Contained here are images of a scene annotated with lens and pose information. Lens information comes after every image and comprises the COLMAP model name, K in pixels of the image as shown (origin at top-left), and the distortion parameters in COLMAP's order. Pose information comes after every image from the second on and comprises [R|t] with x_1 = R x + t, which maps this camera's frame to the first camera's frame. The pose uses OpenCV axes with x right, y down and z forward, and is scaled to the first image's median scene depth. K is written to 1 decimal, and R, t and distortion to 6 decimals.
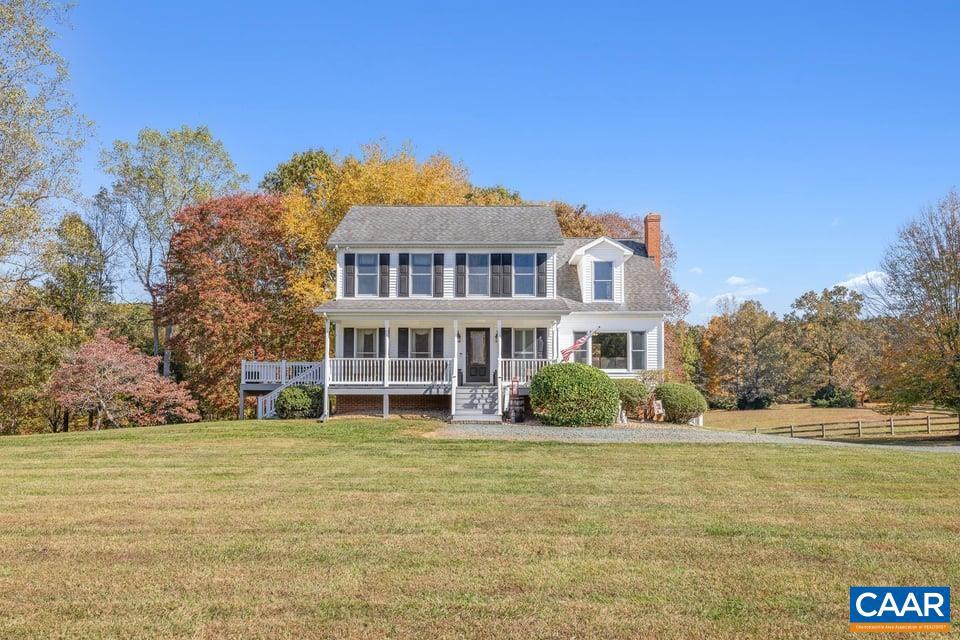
lens RADIAL K [[749.1, 0, 482.6], [0, 749.1, 319.6], [0, 0, 1]] dist [0.101079, 0.007282]
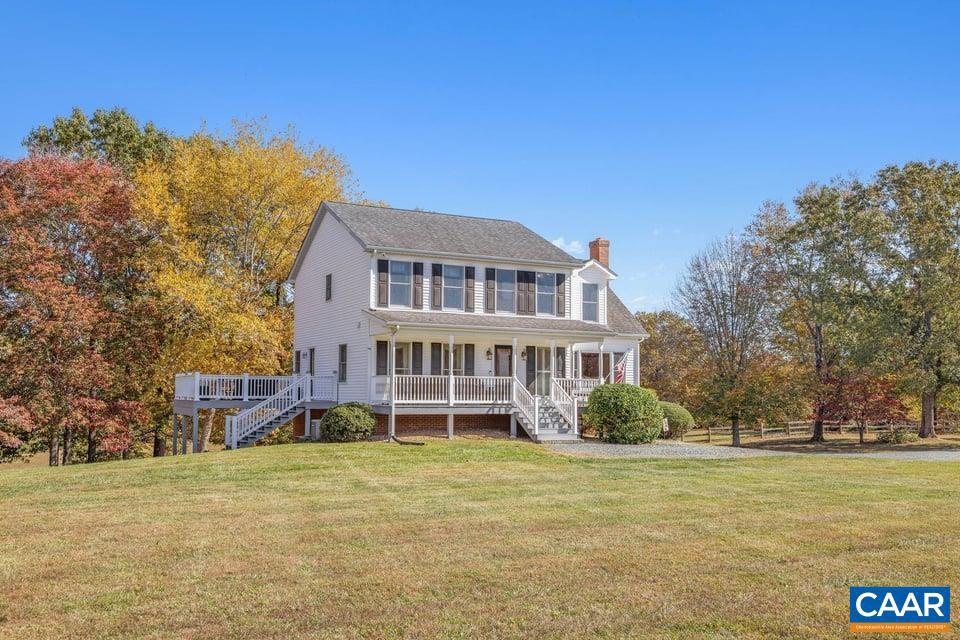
lens RADIAL K [[835.8, 0, 481.0], [0, 835.8, 316.9], [0, 0, 1]] dist [0.042233, -0.003800]
pose [[0.895513, 0.046906, 0.442557, -0.517755], [-0.041808, 0.998899, -0.021274, -0.001573], [-0.443068, 0.000549, 0.896488, 0.036085]]
